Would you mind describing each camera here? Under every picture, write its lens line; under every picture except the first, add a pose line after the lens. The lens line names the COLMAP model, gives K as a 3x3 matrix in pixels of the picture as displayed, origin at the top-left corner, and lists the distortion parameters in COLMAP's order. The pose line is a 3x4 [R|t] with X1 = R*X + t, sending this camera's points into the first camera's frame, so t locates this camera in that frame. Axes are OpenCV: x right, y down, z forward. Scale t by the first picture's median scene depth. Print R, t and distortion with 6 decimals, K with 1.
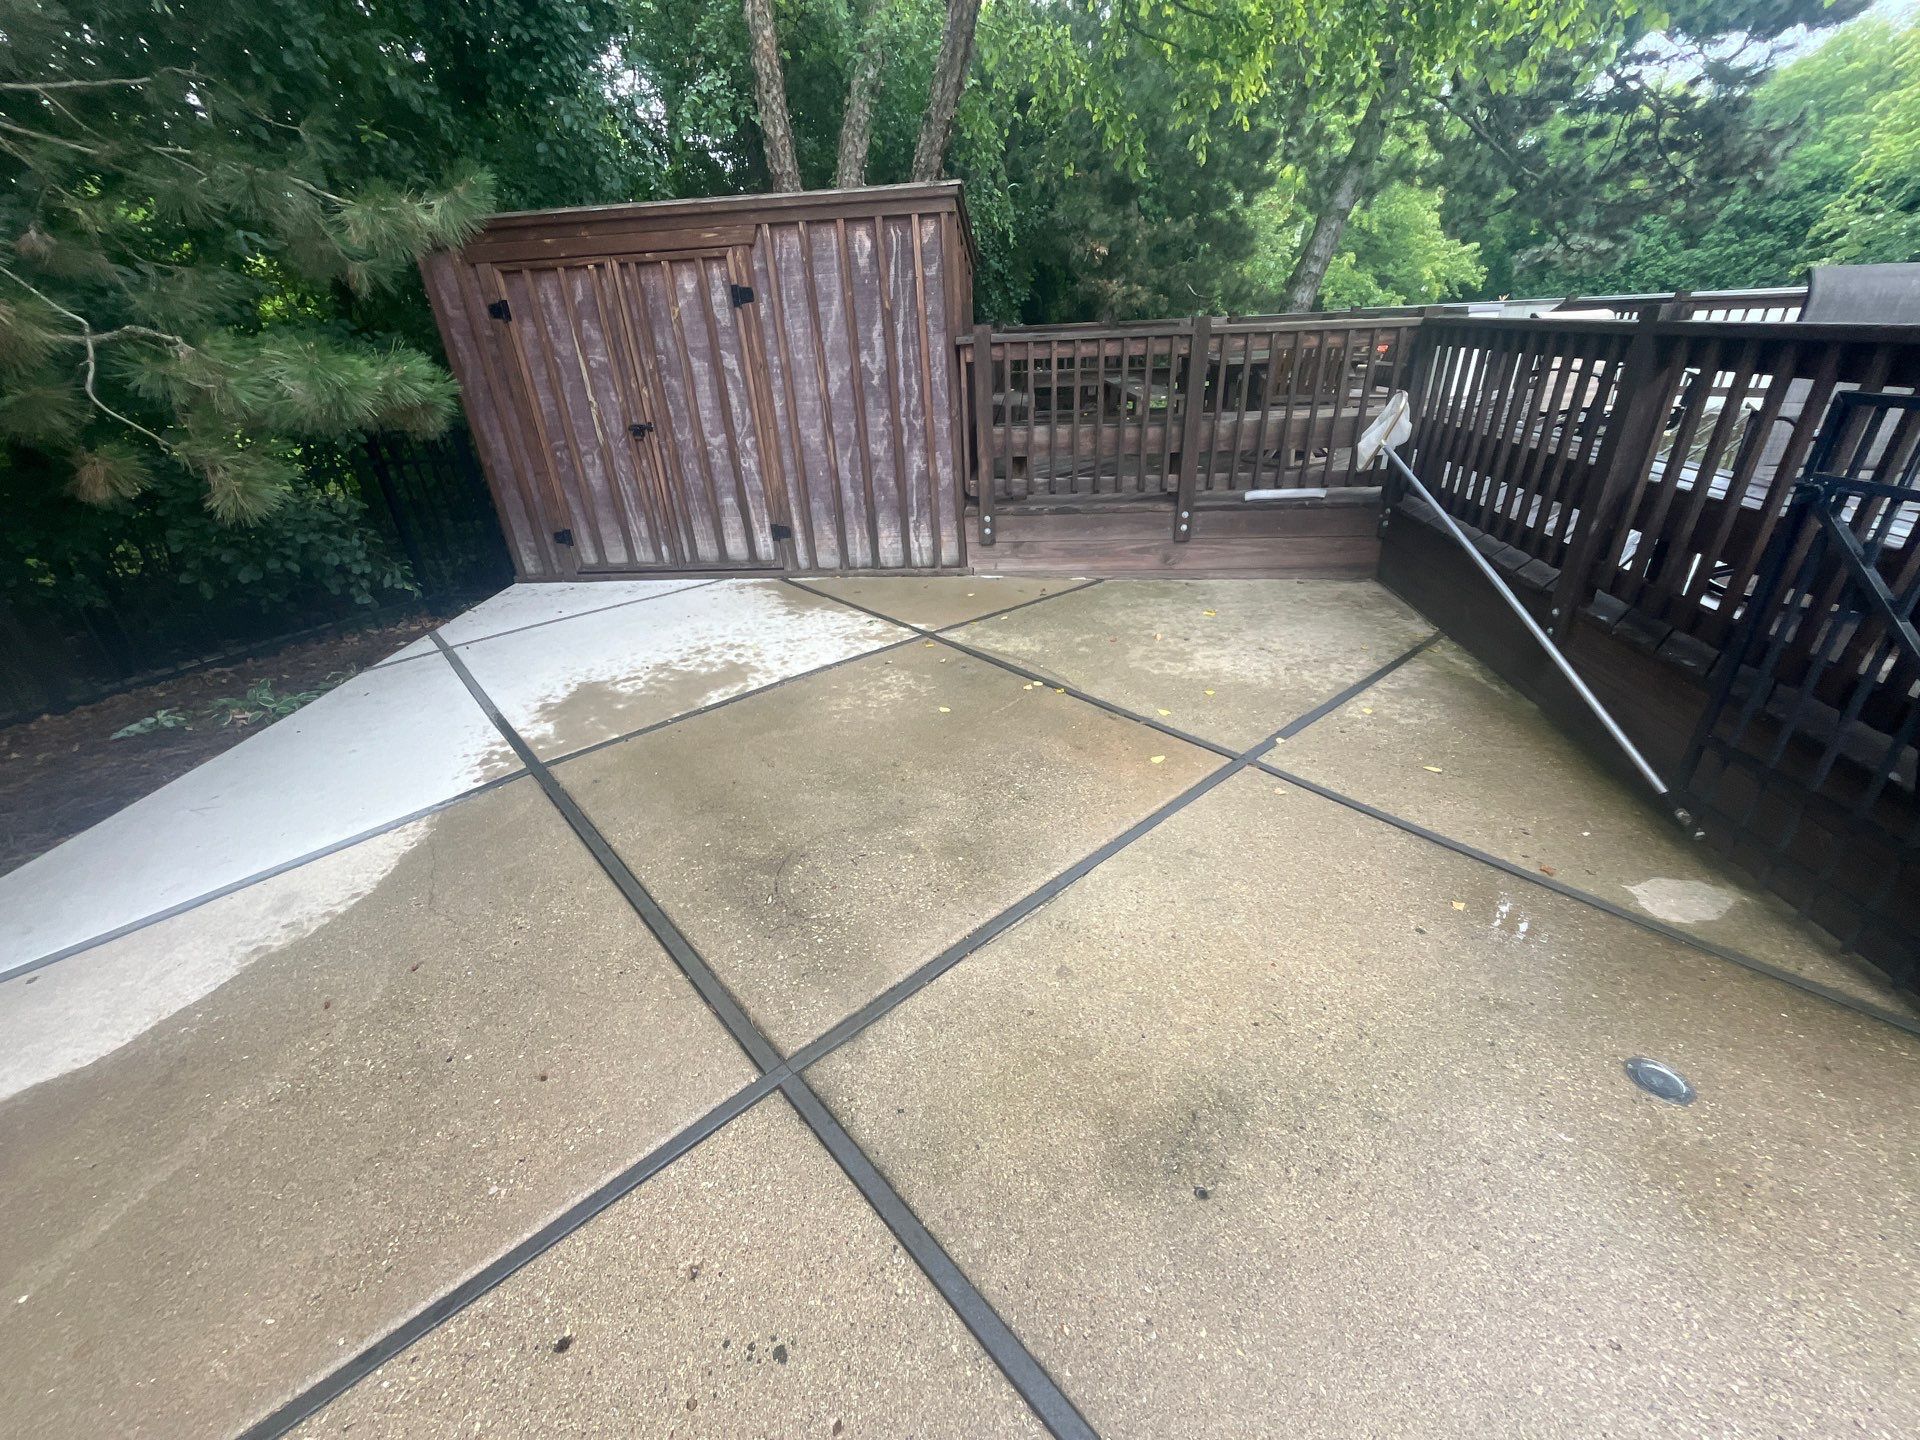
lens RADIAL K [[773.3, 0, 958.3], [0, 773.3, 727.3], [0, 0, 1]] dist [-0.003716, -0.001353]
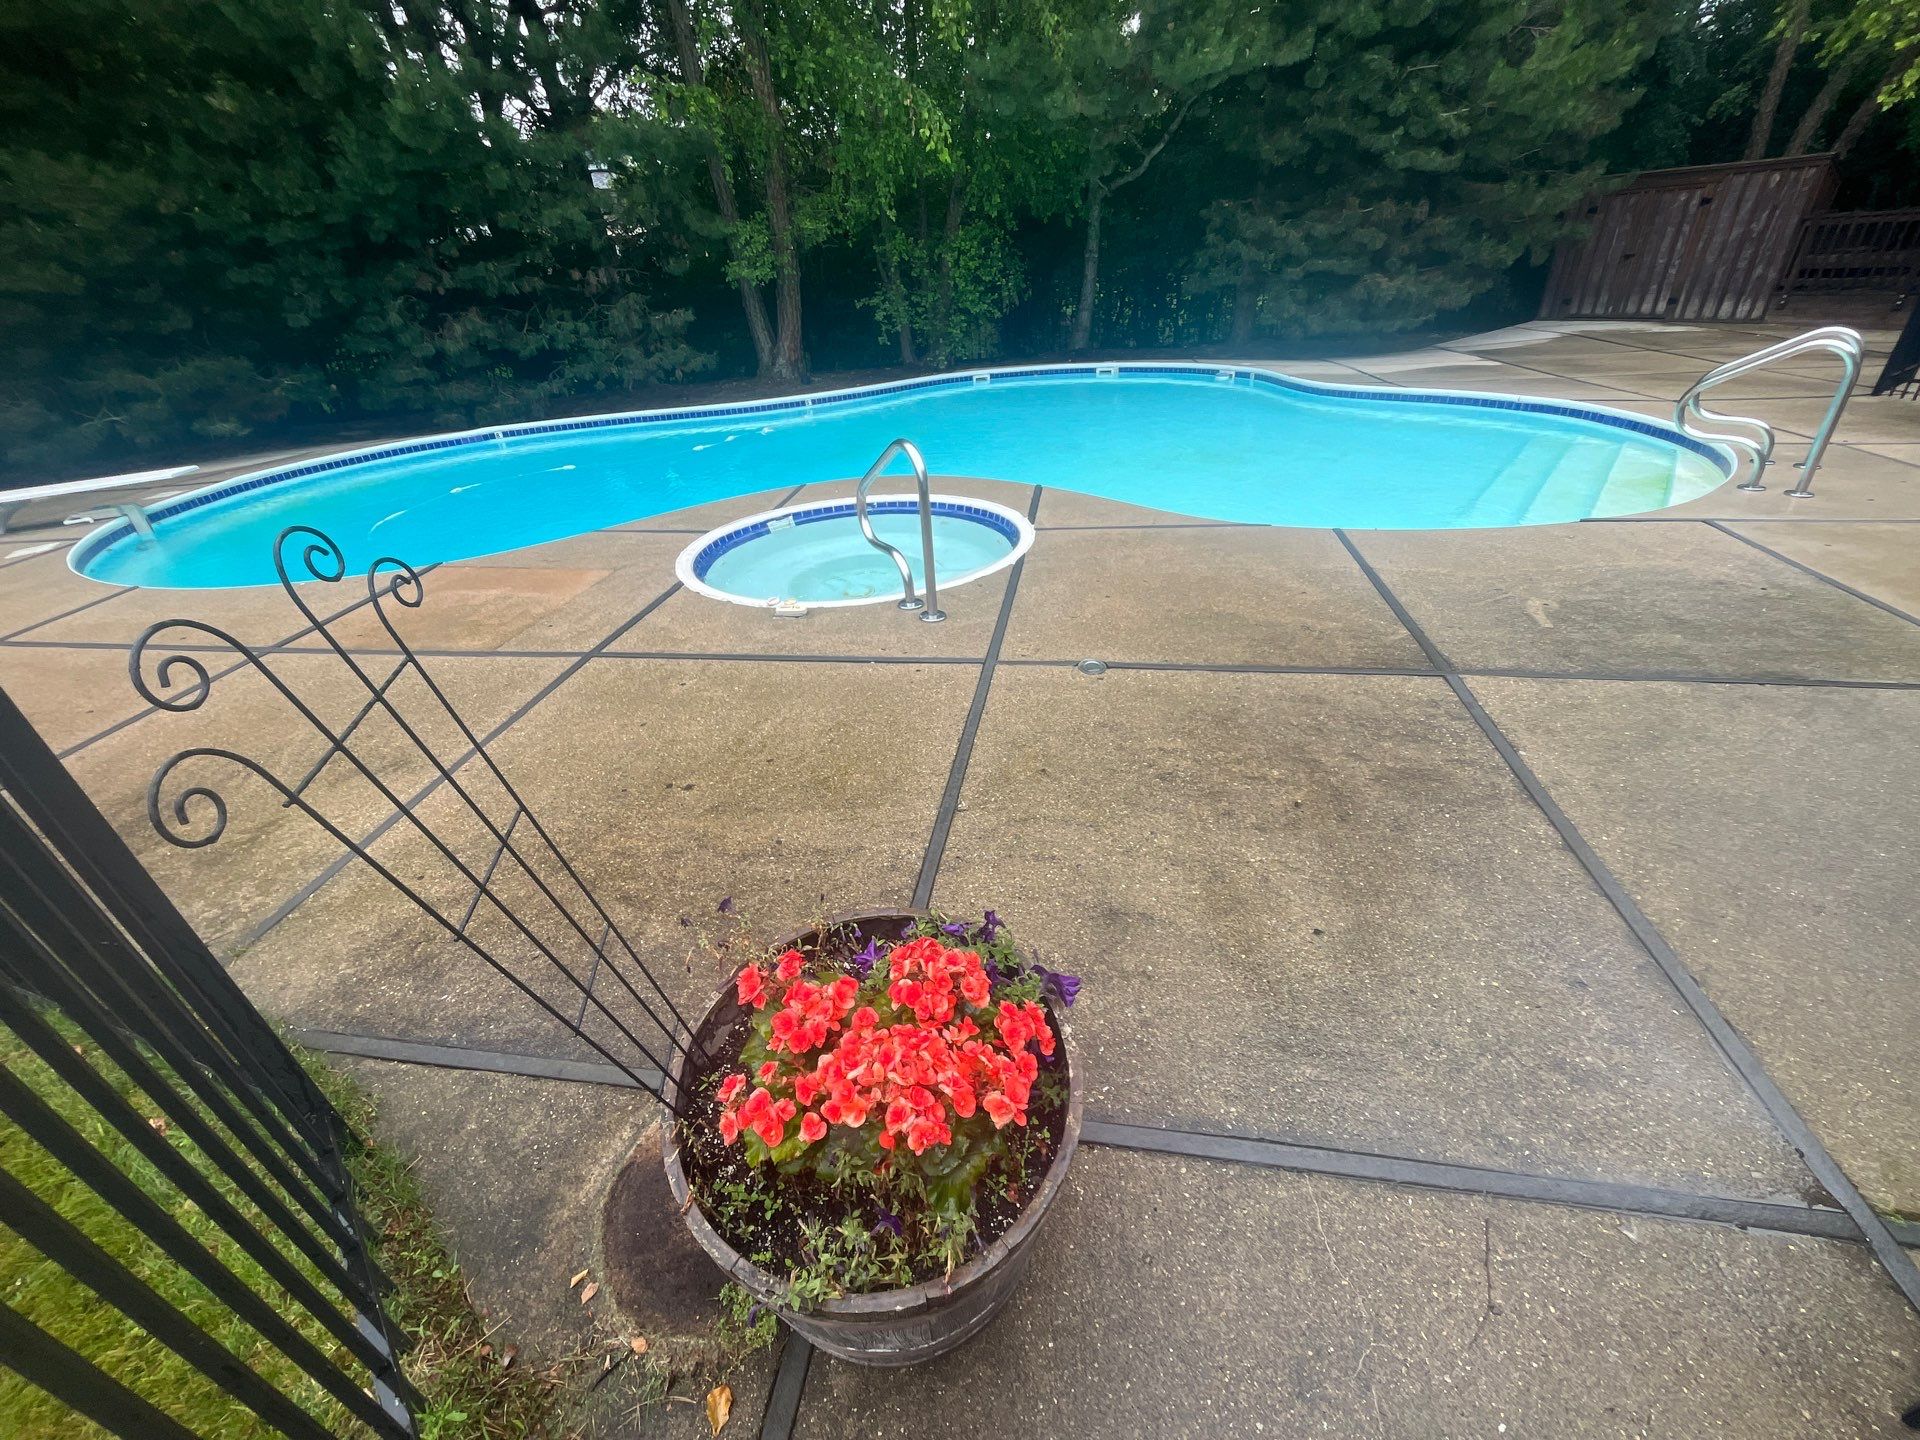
lens RADIAL K [[773.3, 0, 954.1], [0, 773.3, 724.6], [0, 0, 1]] dist [-0.003716, -0.001353]
pose [[0.635035, 0.396630, -0.662885, 0.505924], [-0.327692, 0.915400, 0.233795, 1.234184], [0.699535, 0.068754, 0.711283, -2.397158]]
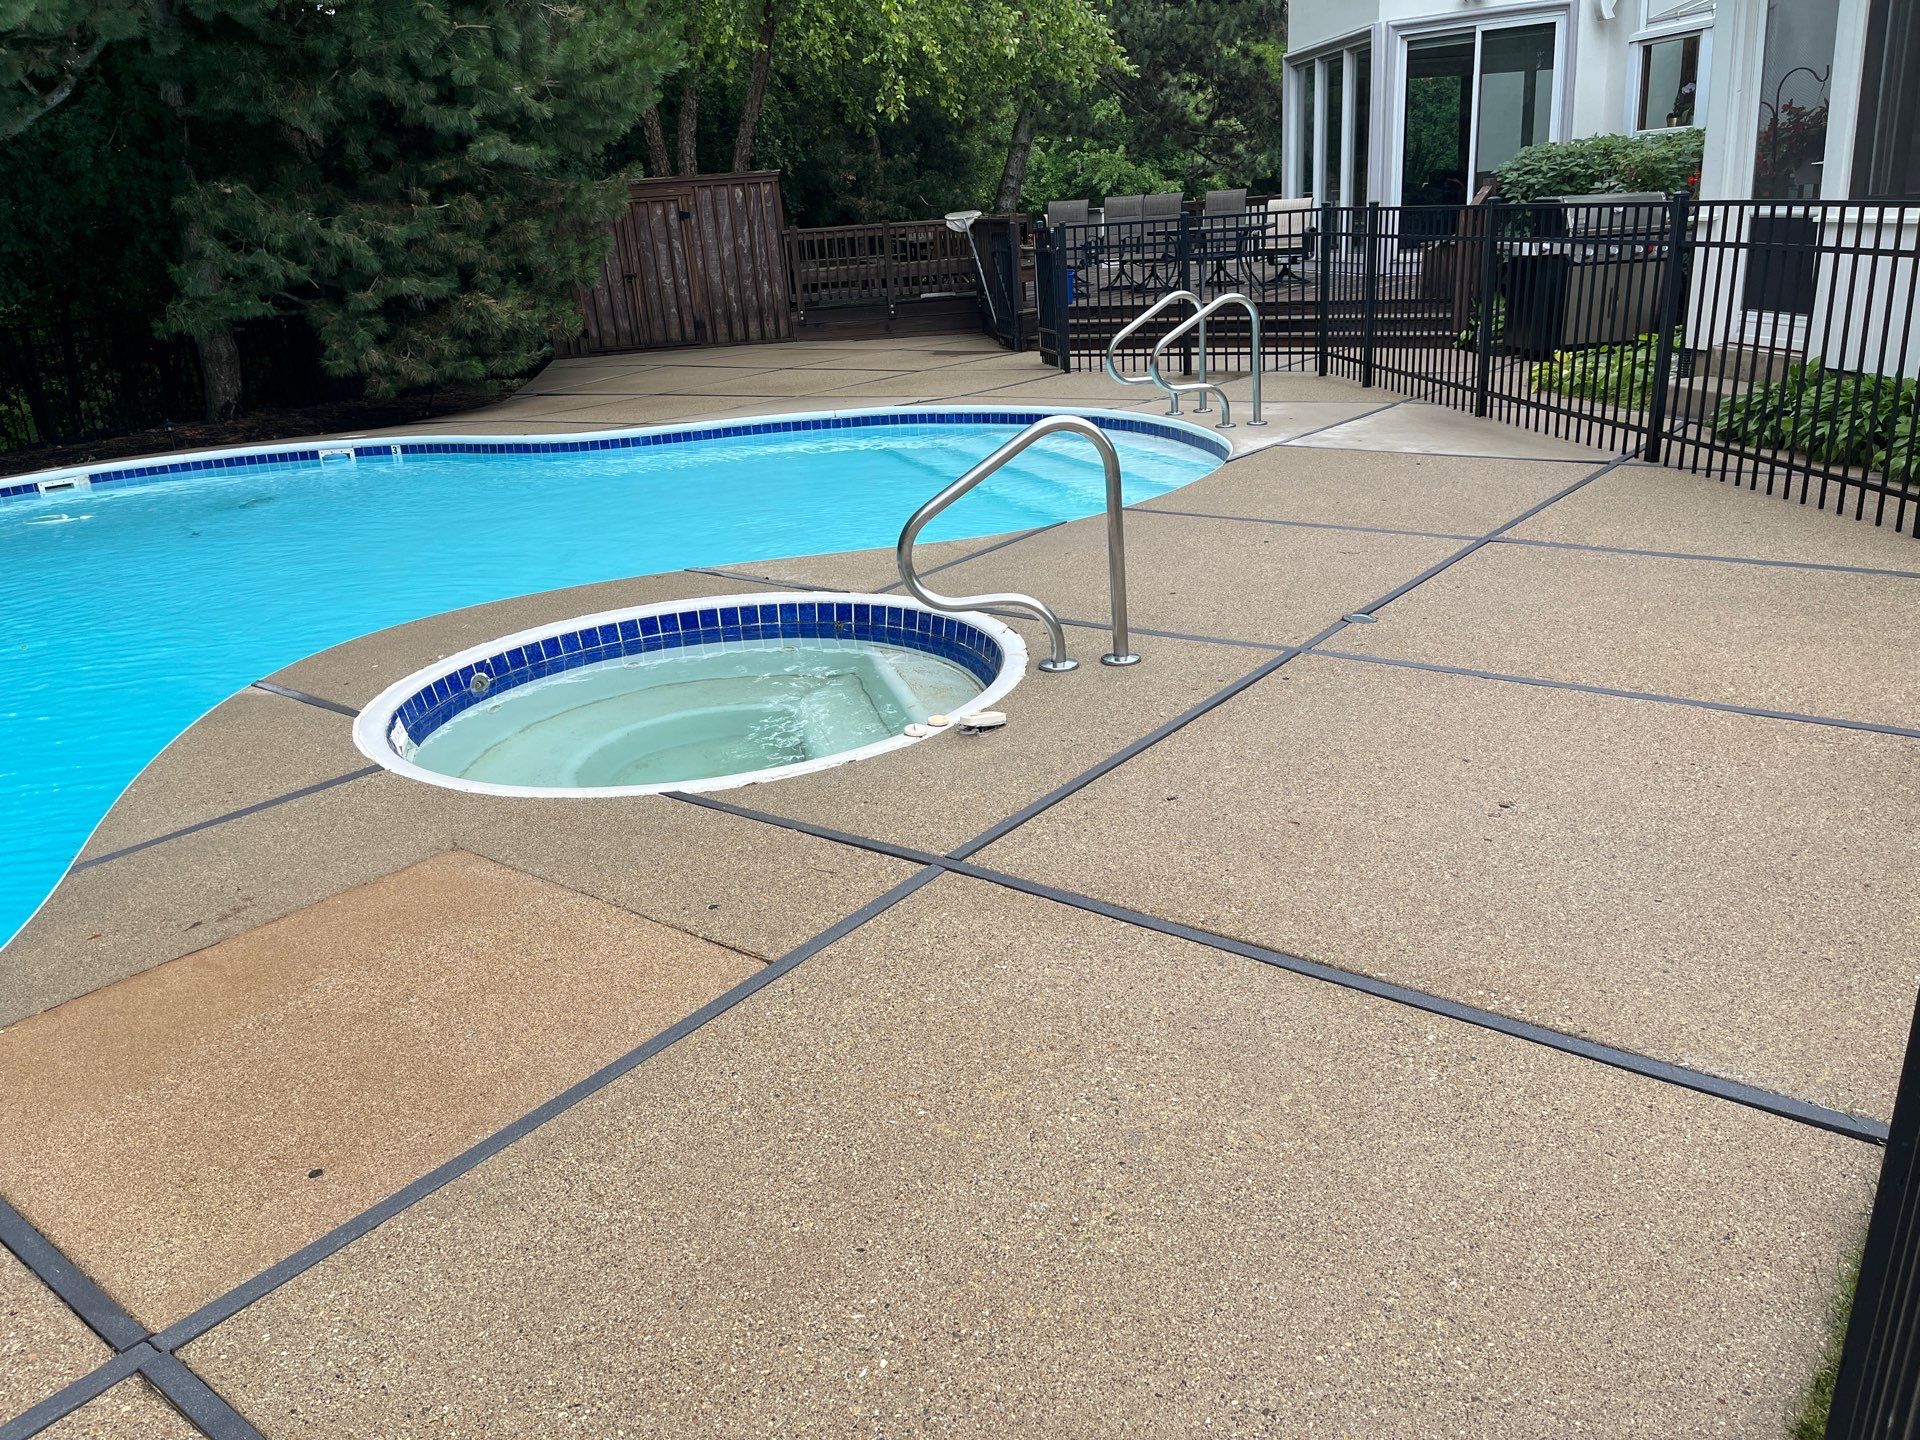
lens RADIAL K [[1431.2, 0, 973.3], [0, 1431.2, 765.2], [0, 0, 1]] dist [0.024966, -0.014262]
pose [[0.978408, -0.092602, 0.184780, -0.350709], [0.115404, 0.986438, -0.116713, 1.497867], [-0.171466, 0.135517, 0.975825, -2.809742]]
